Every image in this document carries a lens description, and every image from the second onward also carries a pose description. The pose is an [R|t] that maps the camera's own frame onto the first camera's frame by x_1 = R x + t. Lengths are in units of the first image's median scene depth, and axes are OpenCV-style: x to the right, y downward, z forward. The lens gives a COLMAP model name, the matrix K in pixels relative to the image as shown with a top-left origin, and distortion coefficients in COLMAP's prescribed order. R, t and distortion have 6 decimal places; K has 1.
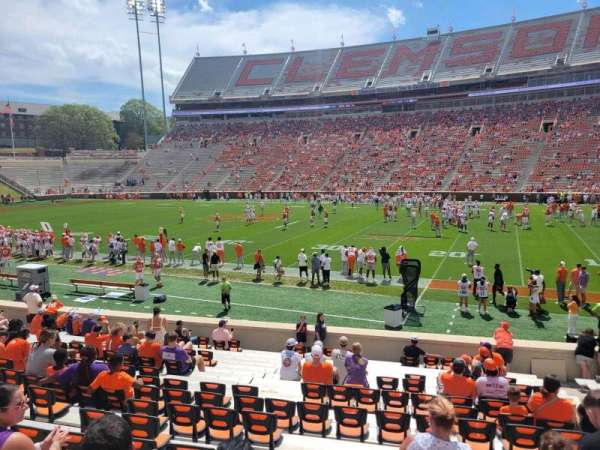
lens RADIAL K [[459.2, 0, 297.6], [0, 459.2, 222.8], [0, 0, 1]] dist [0.053453, -0.036087]
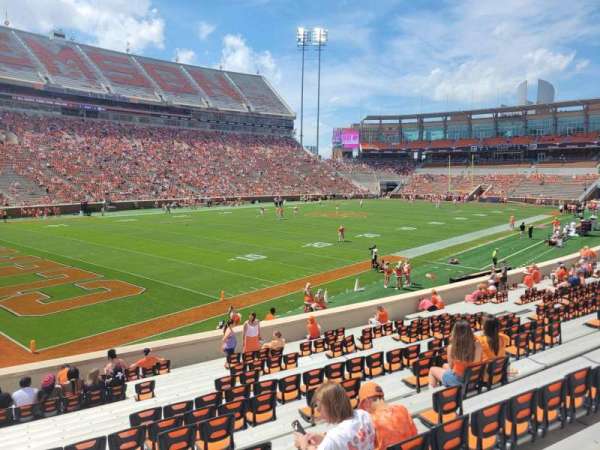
lens RADIAL K [[459.2, 0, 297.2], [0, 459.2, 225.2], [0, 0, 1]] dist [0.053453, -0.036087]
pose [[0.259272, -0.085621, 0.962001, -0.632361], [0.096919, 0.993341, 0.062289, -0.035322], [-0.960929, 0.077087, 0.265844, 0.341707]]
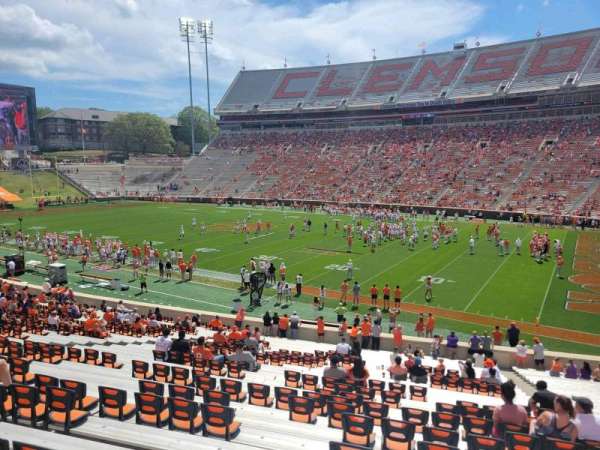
lens RADIAL K [[459.2, 0, 293.7], [0, 459.2, 222.8], [0, 0, 1]] dist [0.053453, -0.036087]
pose [[0.989693, 0.035021, -0.138859, 0.094294], [-0.033457, 0.999348, 0.013586, -0.020581], [0.139244, -0.008801, 0.990219, -0.101770]]
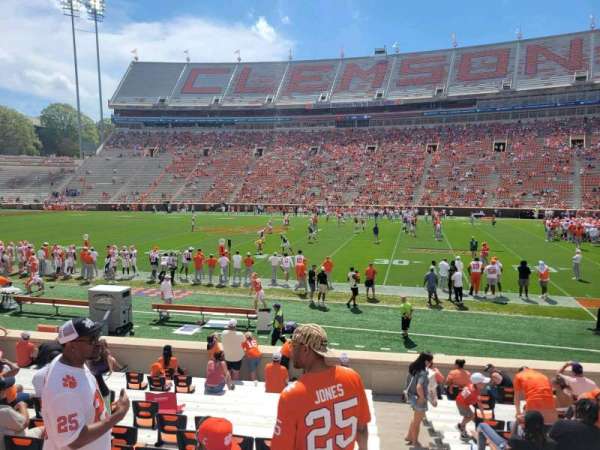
lens RADIAL K [[459.2, 0, 291.4], [0, 459.2, 226.0], [0, 0, 1]] dist [0.053453, -0.036087]
pose [[0.986796, 0.006552, 0.161833, -0.075385], [-0.002097, 0.999614, -0.027687, 0.002264], [-0.161952, 0.026982, 0.986430, 0.039012]]
